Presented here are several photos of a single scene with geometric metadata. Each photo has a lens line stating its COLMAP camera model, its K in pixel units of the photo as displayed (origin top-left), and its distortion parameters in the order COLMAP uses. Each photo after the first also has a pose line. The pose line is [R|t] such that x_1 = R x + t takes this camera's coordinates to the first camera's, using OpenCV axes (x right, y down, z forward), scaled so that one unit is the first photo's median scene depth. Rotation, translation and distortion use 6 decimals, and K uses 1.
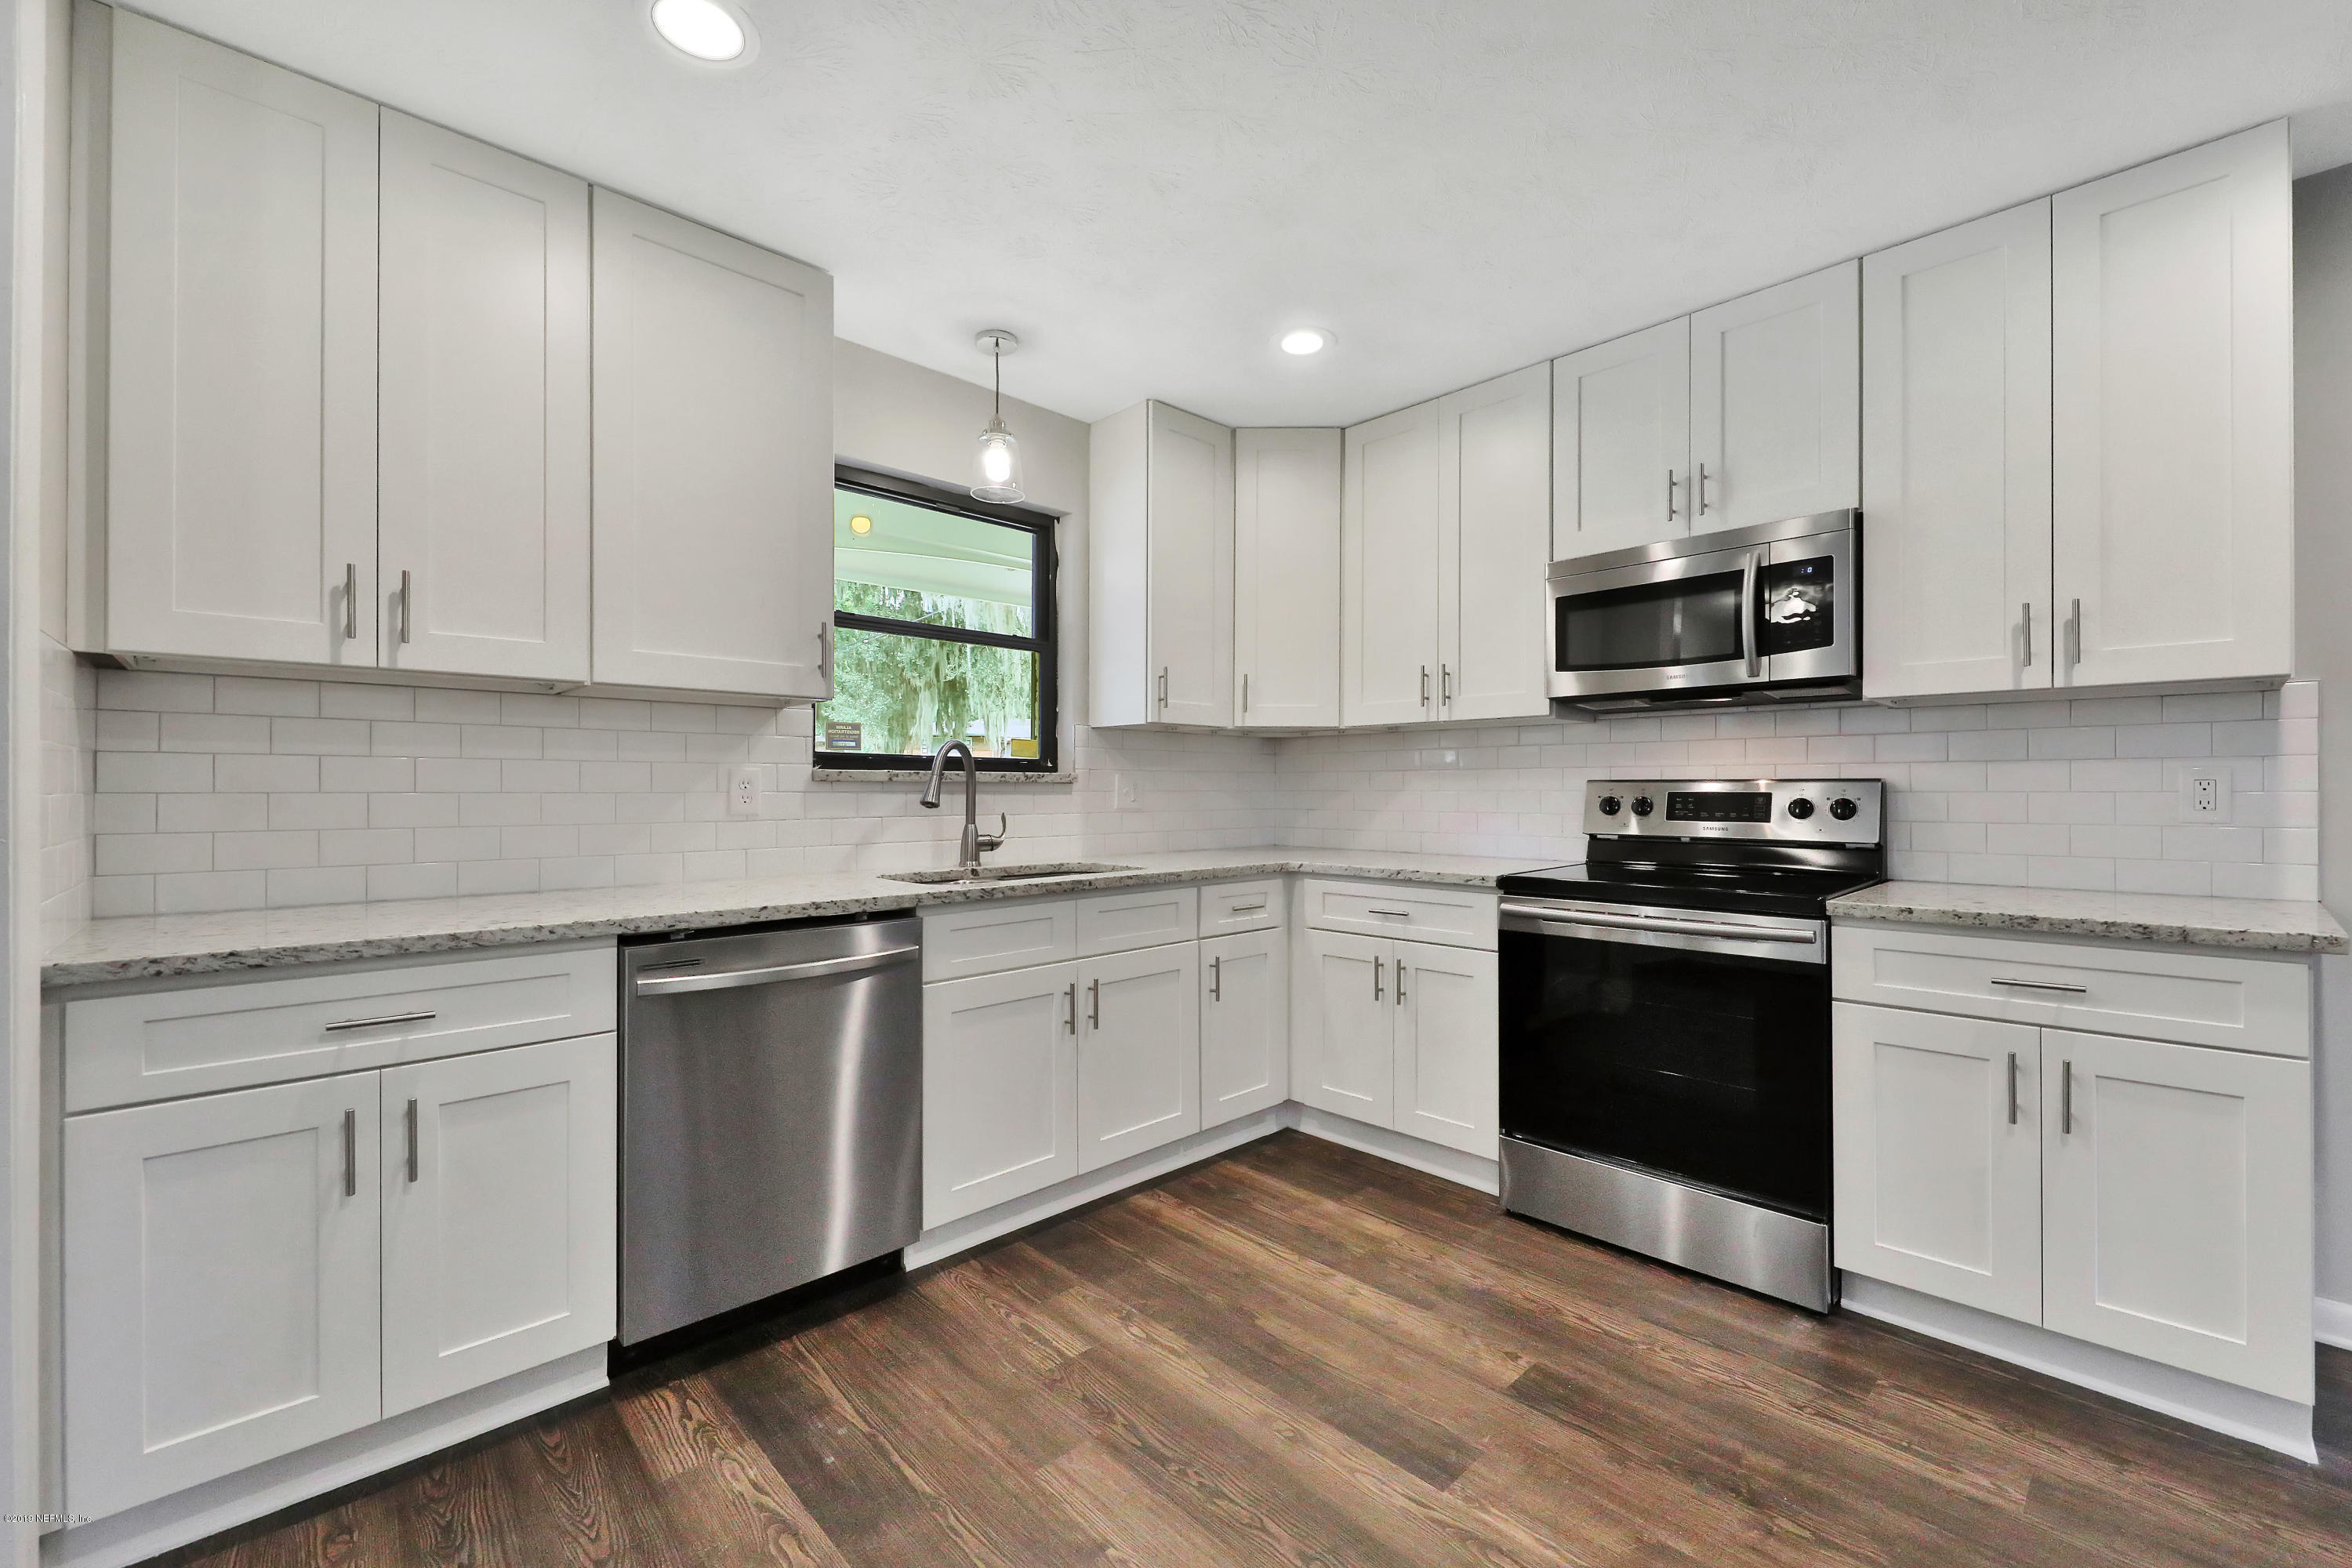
lens RADIAL K [[945.9, 0, 1156.2], [0, 945.9, 794.1], [0, 0, 1]] dist [-0.001550, -0.000583]
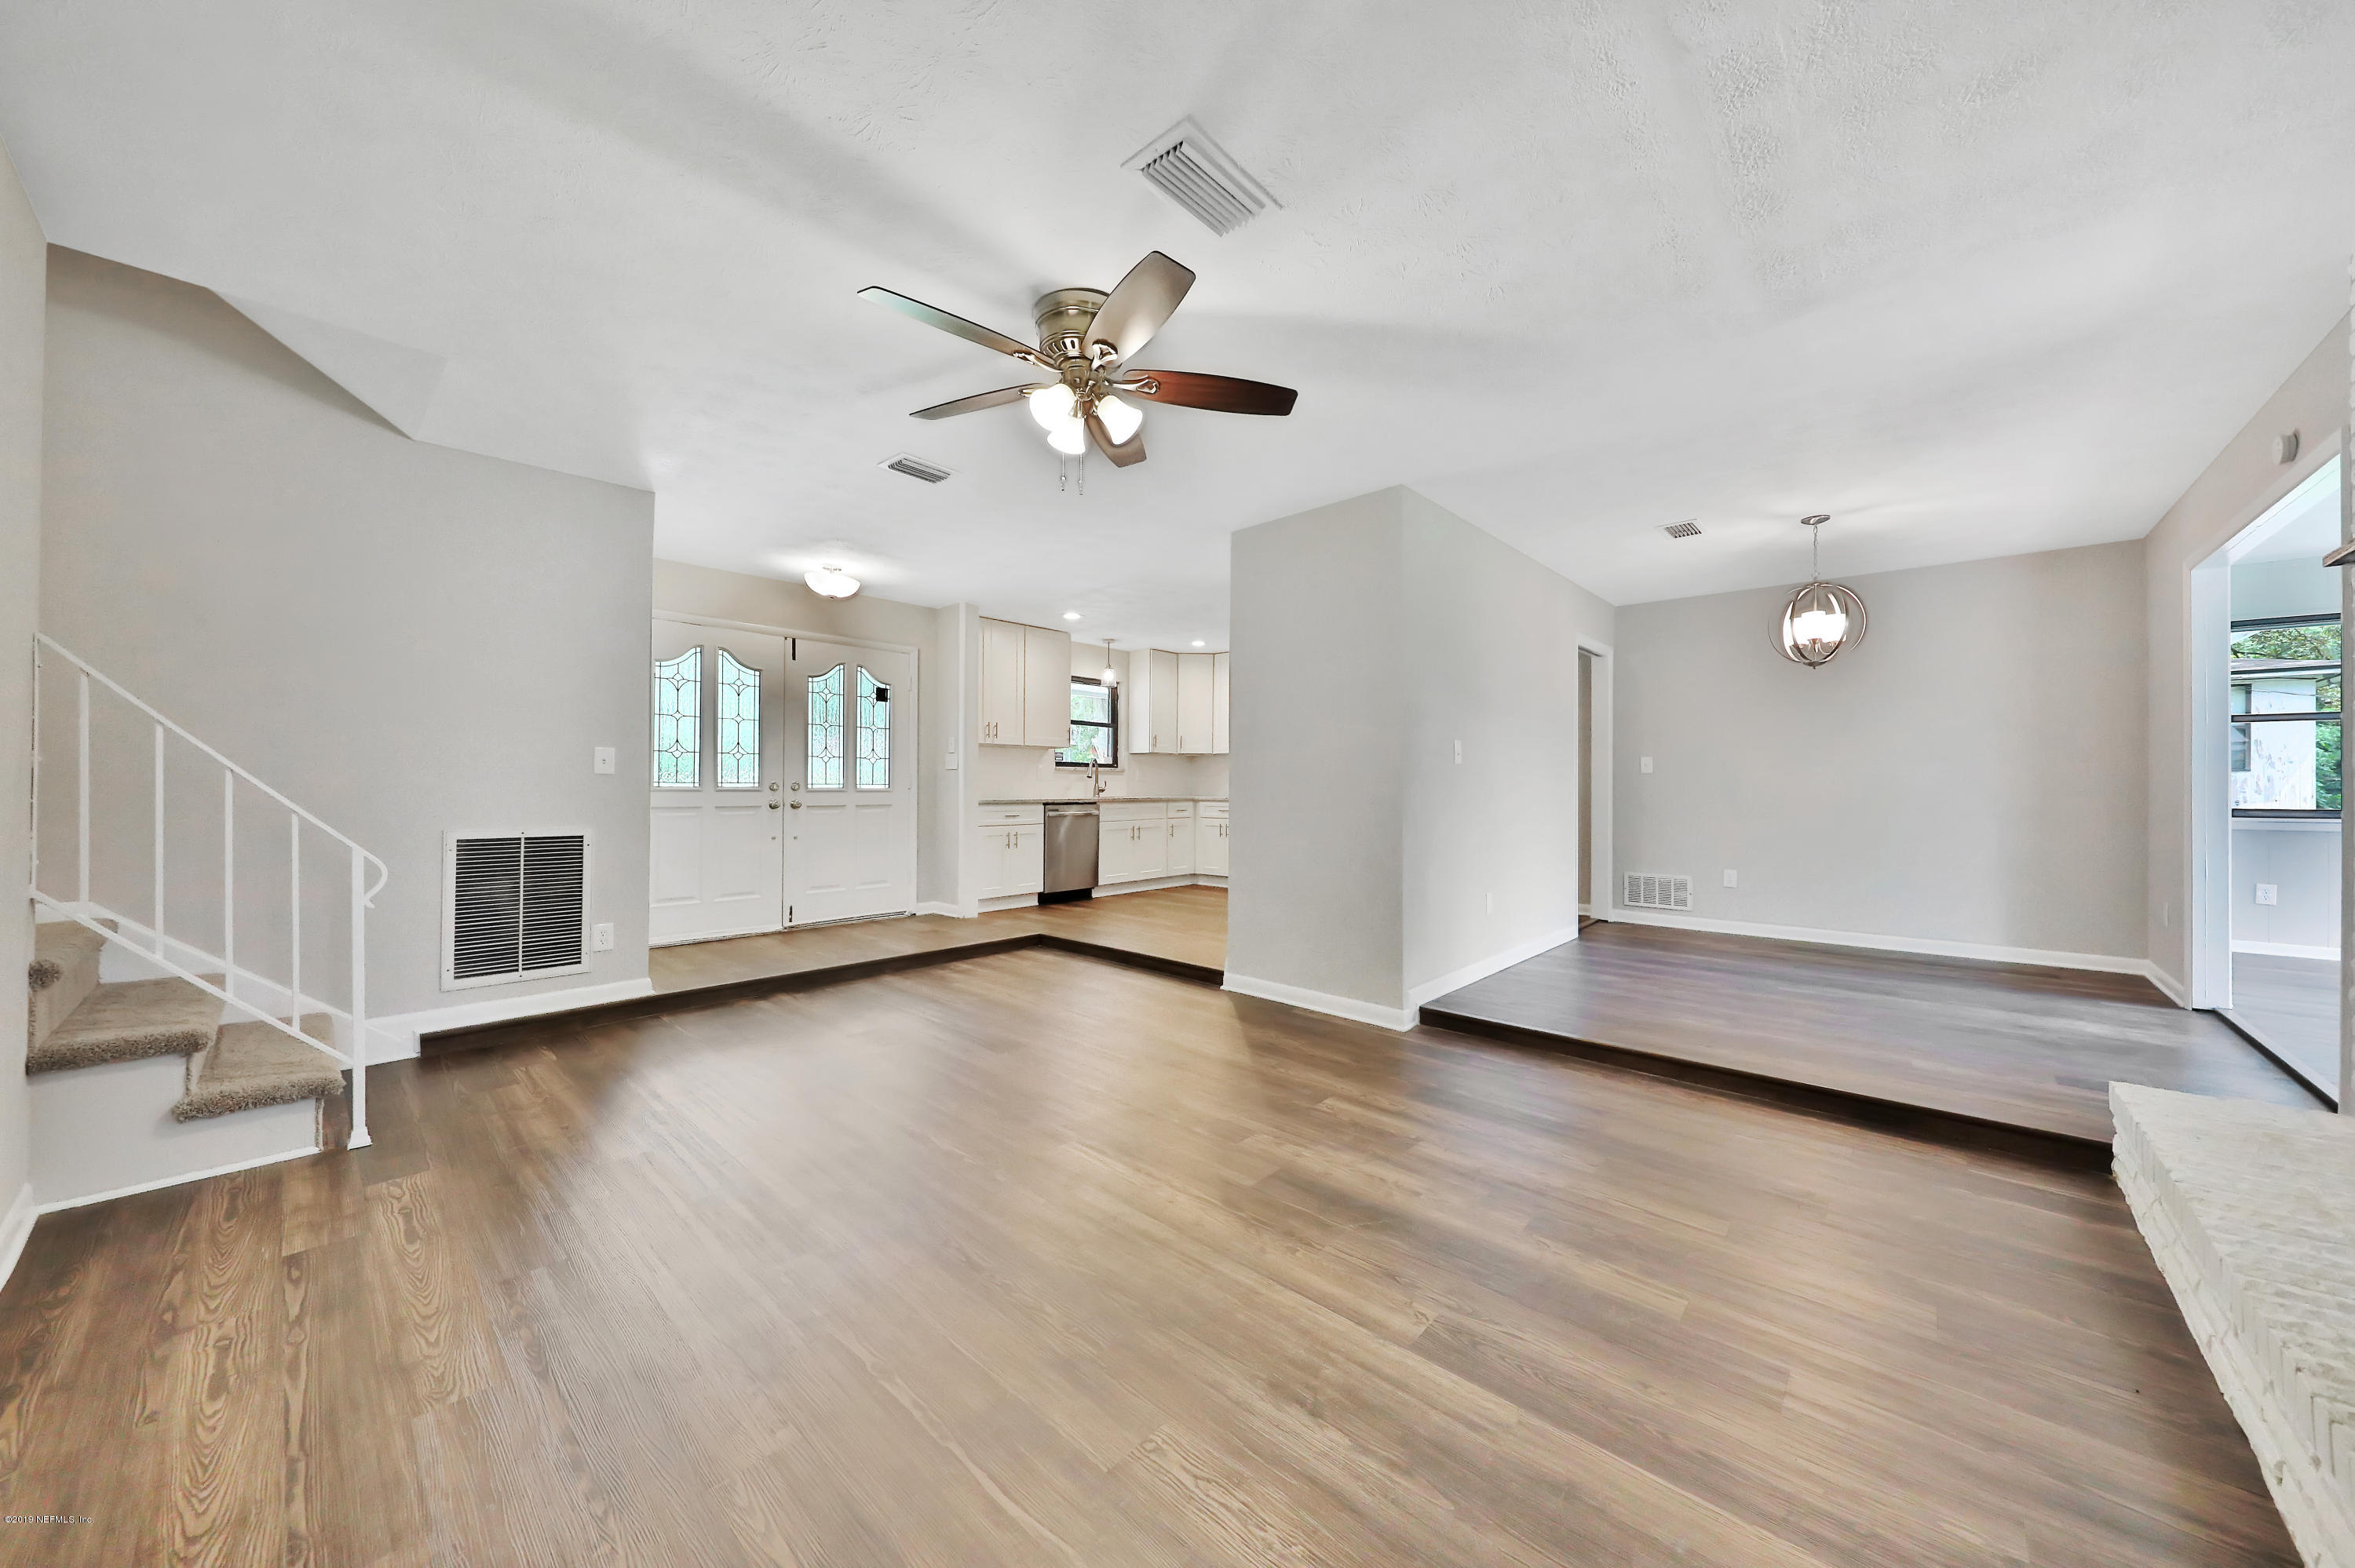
lens RADIAL K [[832.9, 0, 1162.3], [0, 832.9, 766.1], [0, 0, 1]] dist [0.001588, -0.001085]
pose [[0.997099, 0.008435, 0.075650, -0.209297], [-0.006326, 0.999586, -0.028073, 0.056240], [-0.075856, 0.027513, 0.996739, -2.070172]]
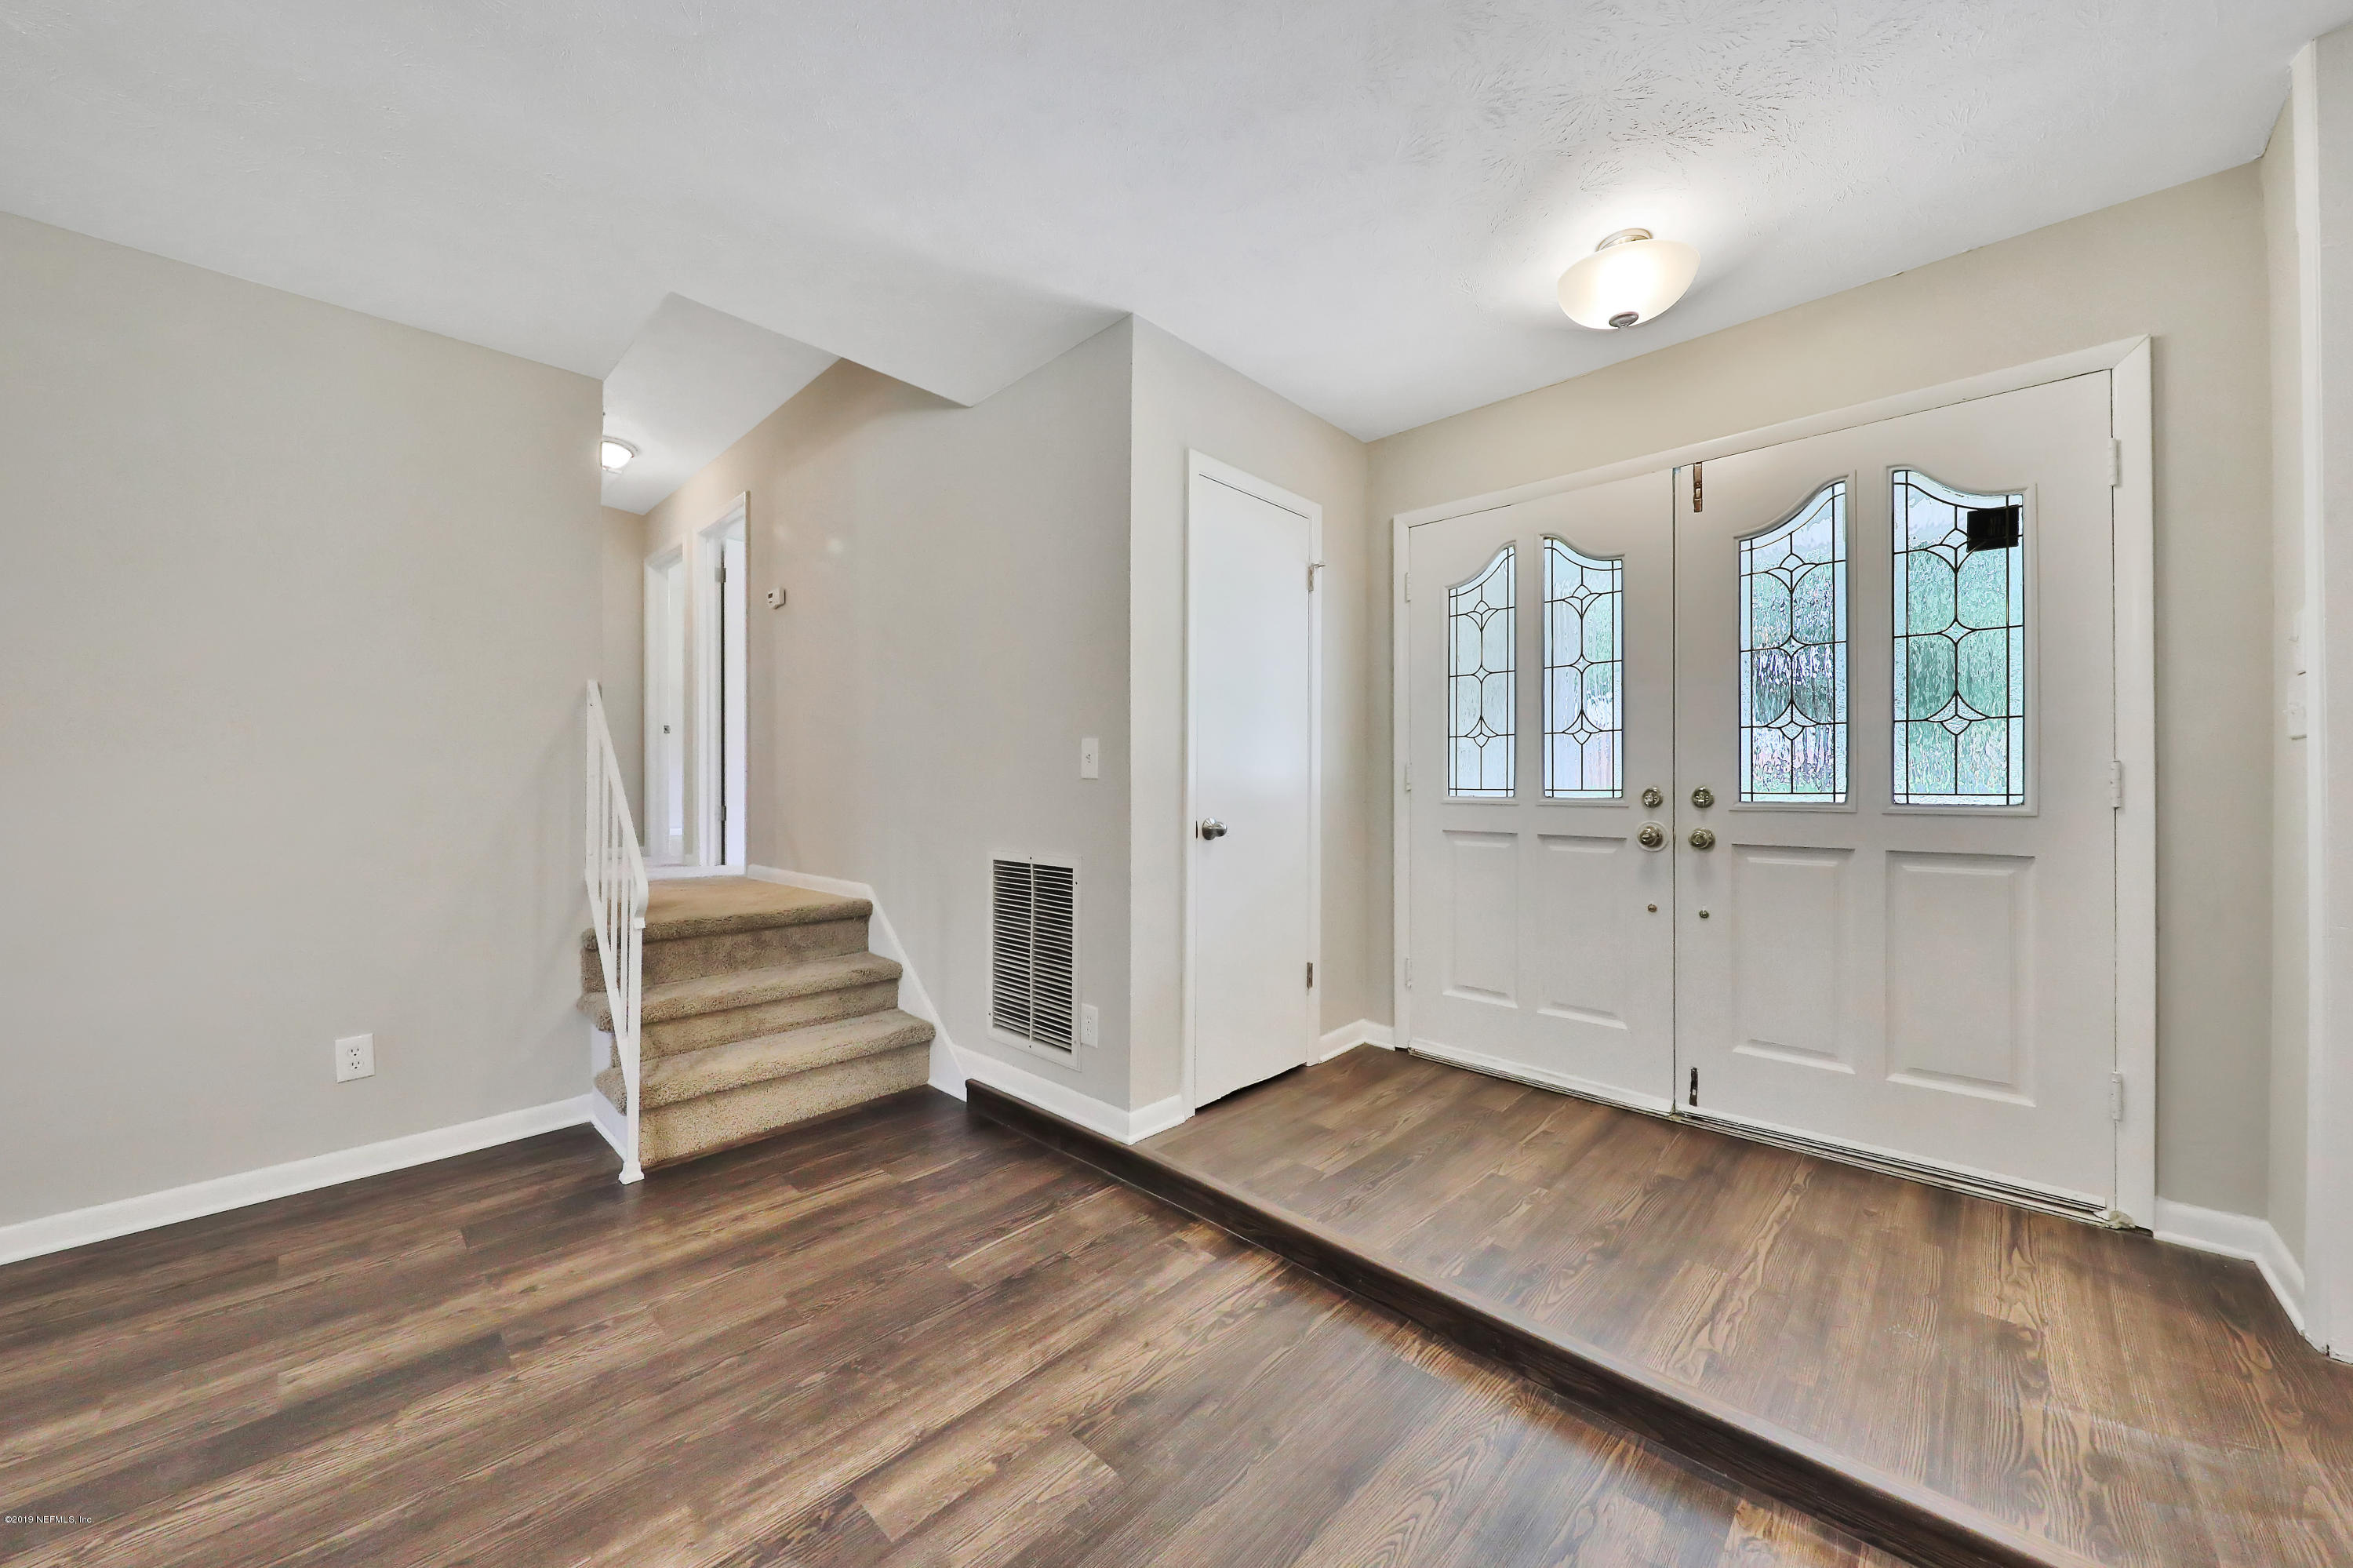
lens RADIAL K [[832.4, 0, 1226.7], [0, 832.4, 775.9], [0, 0, 1]] dist [0.001588, -0.001085]
pose [[0.087213, -0.006304, -0.996170, -0.089800], [-0.004337, 0.999968, -0.006708, 0.036883], [0.996180, 0.004905, 0.087183, -0.396869]]
